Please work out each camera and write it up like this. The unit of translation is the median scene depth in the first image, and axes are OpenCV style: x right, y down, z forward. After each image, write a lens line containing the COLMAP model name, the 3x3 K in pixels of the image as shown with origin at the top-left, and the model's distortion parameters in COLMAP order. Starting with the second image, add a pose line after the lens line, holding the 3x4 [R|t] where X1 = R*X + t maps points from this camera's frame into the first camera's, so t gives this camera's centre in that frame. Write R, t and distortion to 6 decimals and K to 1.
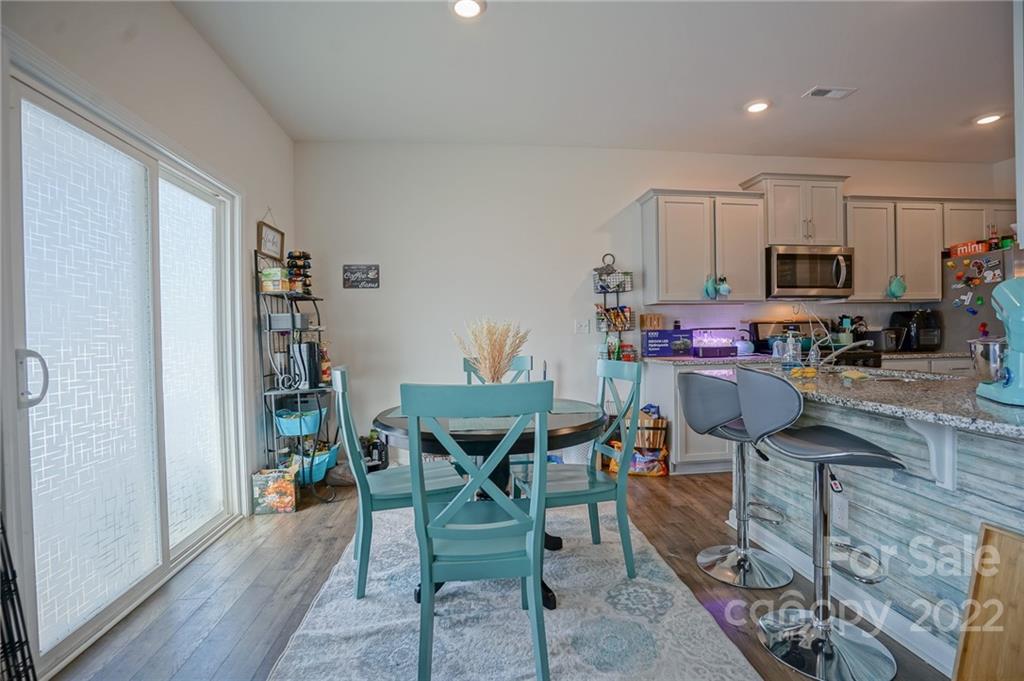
lens RADIAL K [[473.1, 0, 510.7], [0, 473.1, 338.5], [0, 0, 1]] dist [-0.068684, 0.028642]
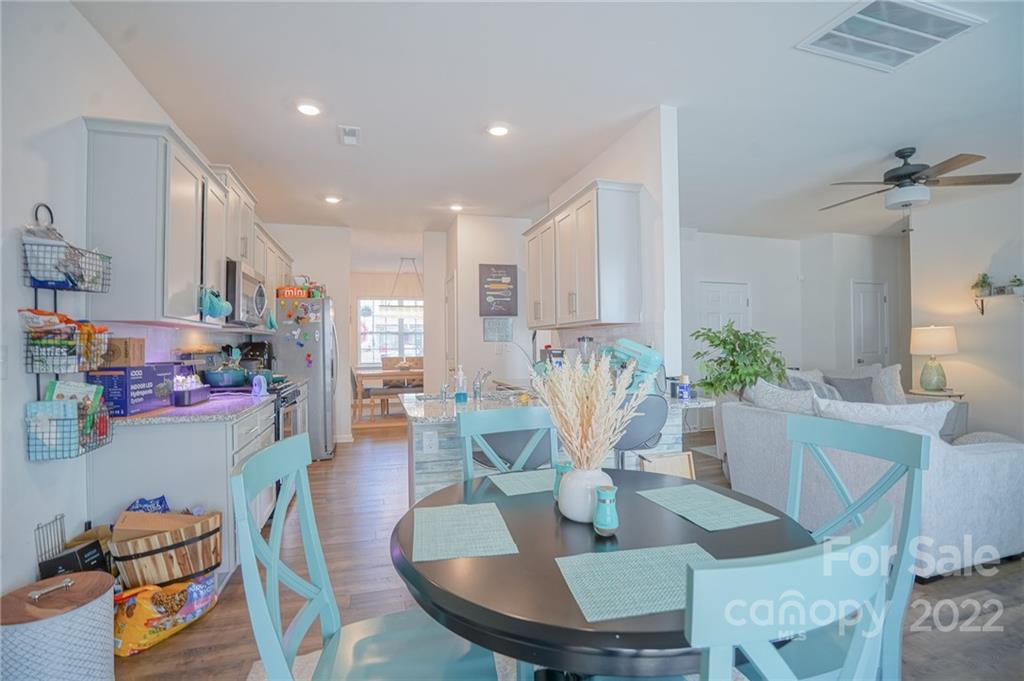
lens RADIAL K [[473.1, 0, 510.7], [0, 473.1, 338.5], [0, 0, 1]] dist [-0.068684, 0.028642]
pose [[-0.166721, 0.031879, 0.985489, -0.331165], [0.019117, 0.999394, -0.029094, -0.028824], [-0.985819, 0.013989, -0.167229, 0.673647]]
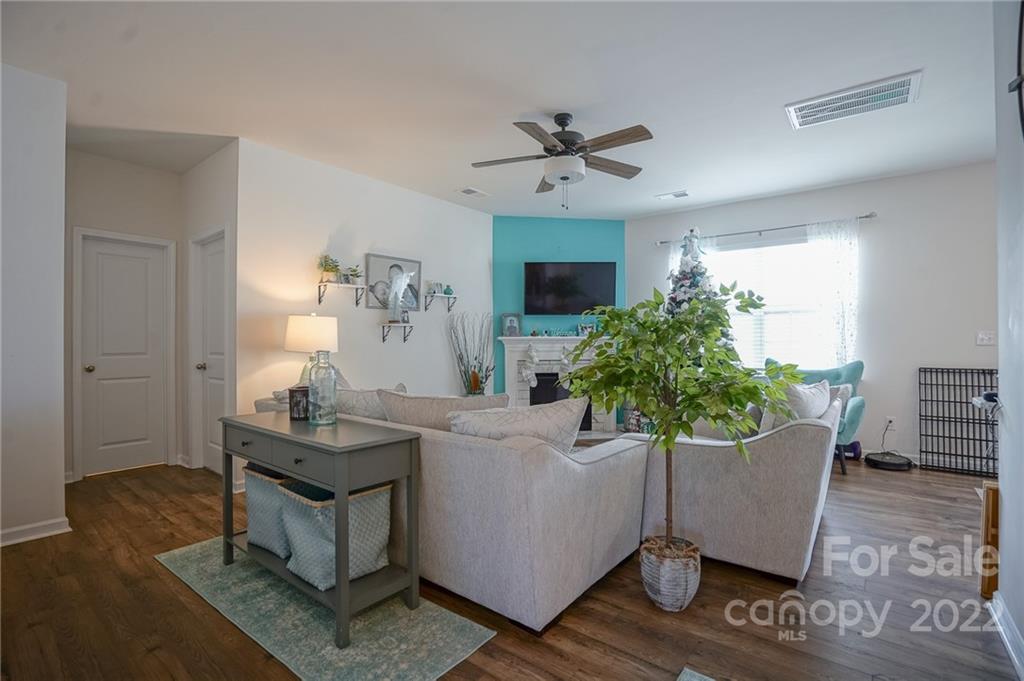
lens RADIAL K [[476.6, 0, 512.0], [0, 476.6, 340.5], [0, 0, 1]] dist [-0.075400, 0.041867]
pose [[-0.710308, 0.017373, -0.703676, 1.081080], [0.009590, 0.999841, 0.015005, -0.034024], [0.703825, 0.003909, -0.710362, 0.256631]]
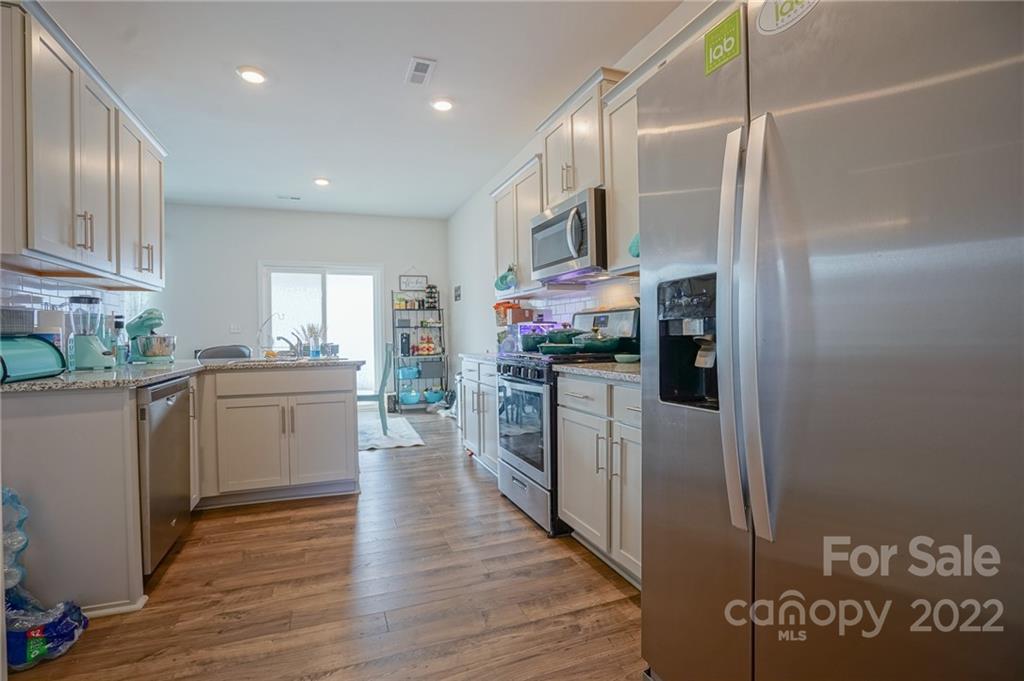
lens RADIAL K [[473.1, 0, 510.7], [0, 473.1, 338.5], [0, 0, 1]] dist [-0.068684, 0.028642]
pose [[0.258312, 0.021647, -0.965819, 1.325464], [0.002137, 0.999734, 0.022979, -0.012328], [0.966059, -0.007999, 0.258197, 0.749121]]
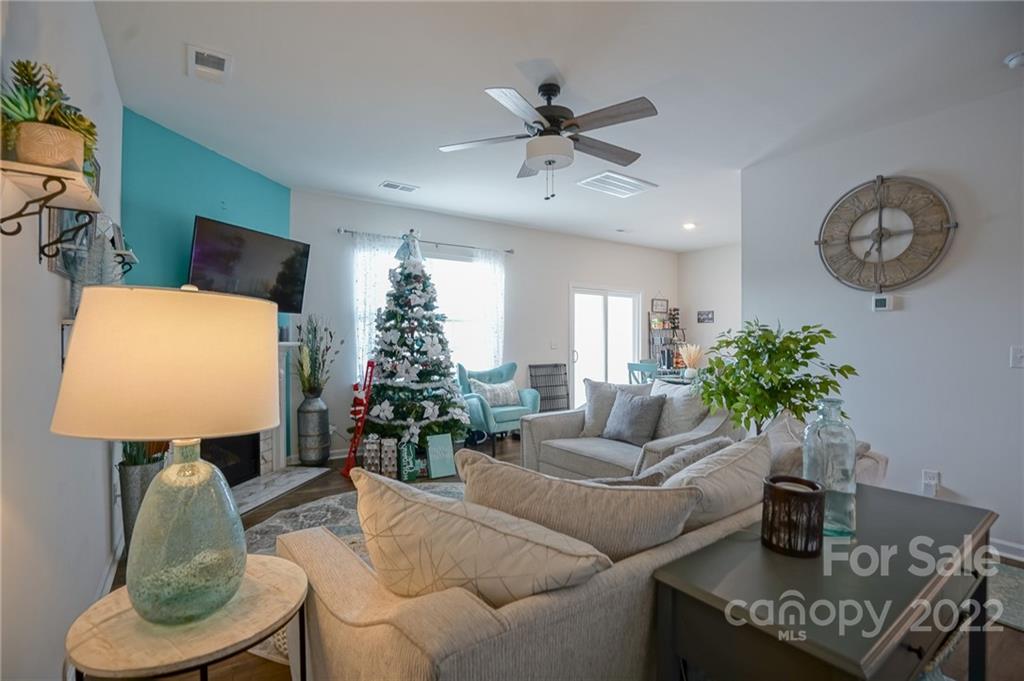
lens RADIAL K [[473.1, 0, 510.7], [0, 473.1, 338.5], [0, 0, 1]] dist [-0.068684, 0.028642]
pose [[0.489823, 0.023520, -0.871505, 1.001234], [-0.018608, 0.999690, 0.016521, -0.058132], [0.871623, 0.008125, 0.490109, -0.684950]]
